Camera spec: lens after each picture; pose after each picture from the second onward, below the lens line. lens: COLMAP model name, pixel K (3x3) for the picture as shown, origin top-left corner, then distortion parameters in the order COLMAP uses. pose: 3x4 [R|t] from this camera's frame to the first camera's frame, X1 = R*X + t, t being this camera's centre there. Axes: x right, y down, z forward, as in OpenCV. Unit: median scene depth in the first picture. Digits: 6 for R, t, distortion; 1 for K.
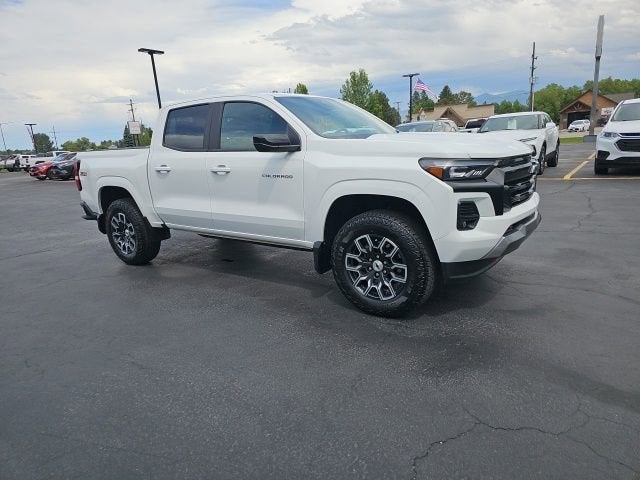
lens RADIAL K [[423.7, 0, 310.6], [0, 423.7, 243.4], [0, 0, 1]] dist [0.054306, -0.044754]
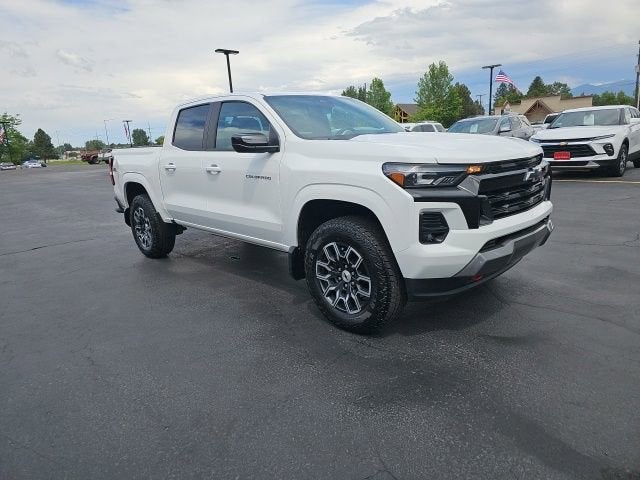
lens RADIAL K [[423.7, 0, 306.5], [0, 423.7, 233.8], [0, 0, 1]] dist [0.054306, -0.044754]
pose [[0.983045, 0.043521, -0.178125, 0.147558], [-0.045283, 0.998957, -0.005837, -0.019558], [0.177685, 0.013804, 0.983991, 0.043056]]
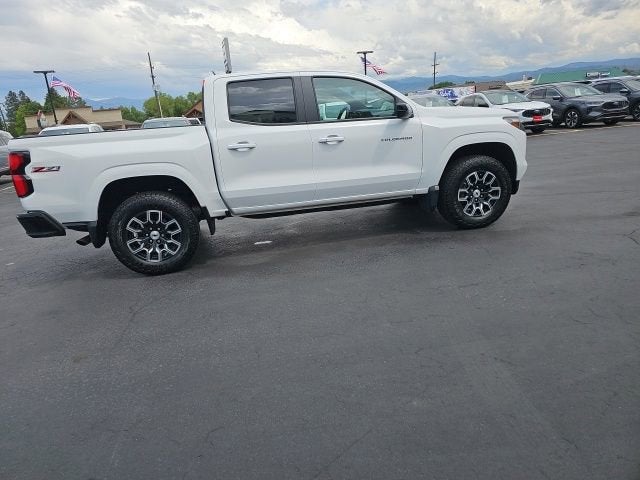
lens RADIAL K [[424.5, 0, 312.2], [0, 424.5, 236.9], [0, 0, 1]] dist [0.053818, -0.042997]
pose [[0.666086, -0.192899, 0.720500, -0.830104], [0.213535, 0.974864, 0.063591, -0.010371], [-0.714656, 0.111495, 0.690533, 0.253969]]
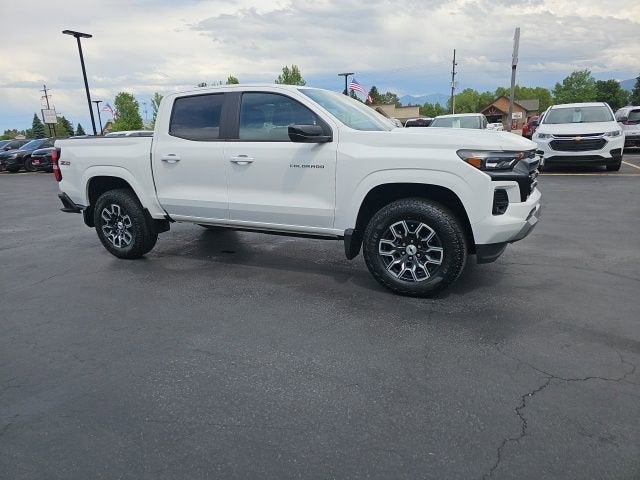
lens RADIAL K [[423.7, 0, 312.6], [0, 423.7, 244.4], [0, 0, 1]] dist [0.054306, -0.044754]
pose [[0.986289, -0.017725, 0.164074, -0.167885], [0.015978, 0.999801, 0.011961, 0.013629], [-0.164254, -0.009176, 0.986375, -0.014568]]
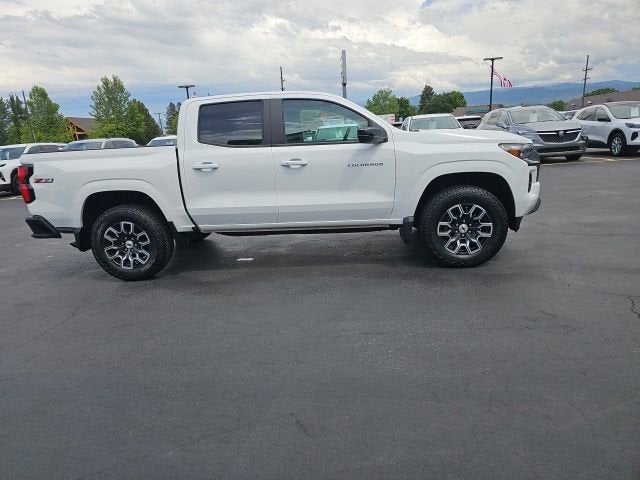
lens RADIAL K [[424.5, 0, 311.0], [0, 424.5, 241.9], [0, 0, 1]] dist [0.053818, -0.042997]
pose [[0.853125, -0.118862, 0.507986, -0.572128], [0.134560, 0.990888, 0.005871, 0.014557], [-0.504056, 0.063346, 0.861345, 0.071816]]
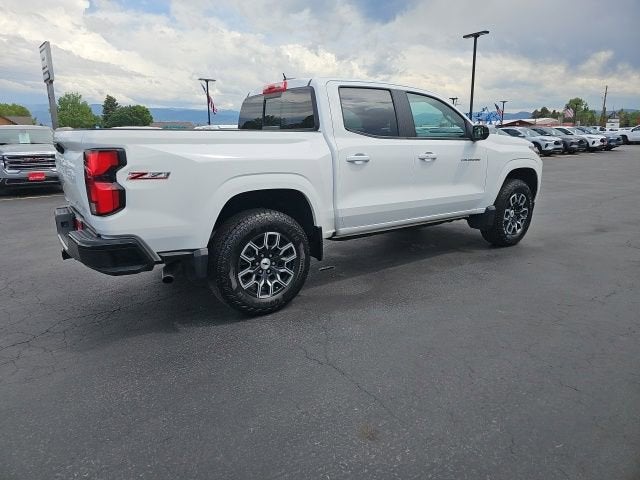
lens RADIAL K [[423.7, 0, 314.7], [0, 423.7, 231.0], [0, 0, 1]] dist [0.054306, -0.044754]
pose [[0.304840, -0.142683, 0.941655, -1.015588], [0.215895, 0.973329, 0.077591, -0.107337], [-0.927611, 0.179645, 0.327514, 0.742415]]
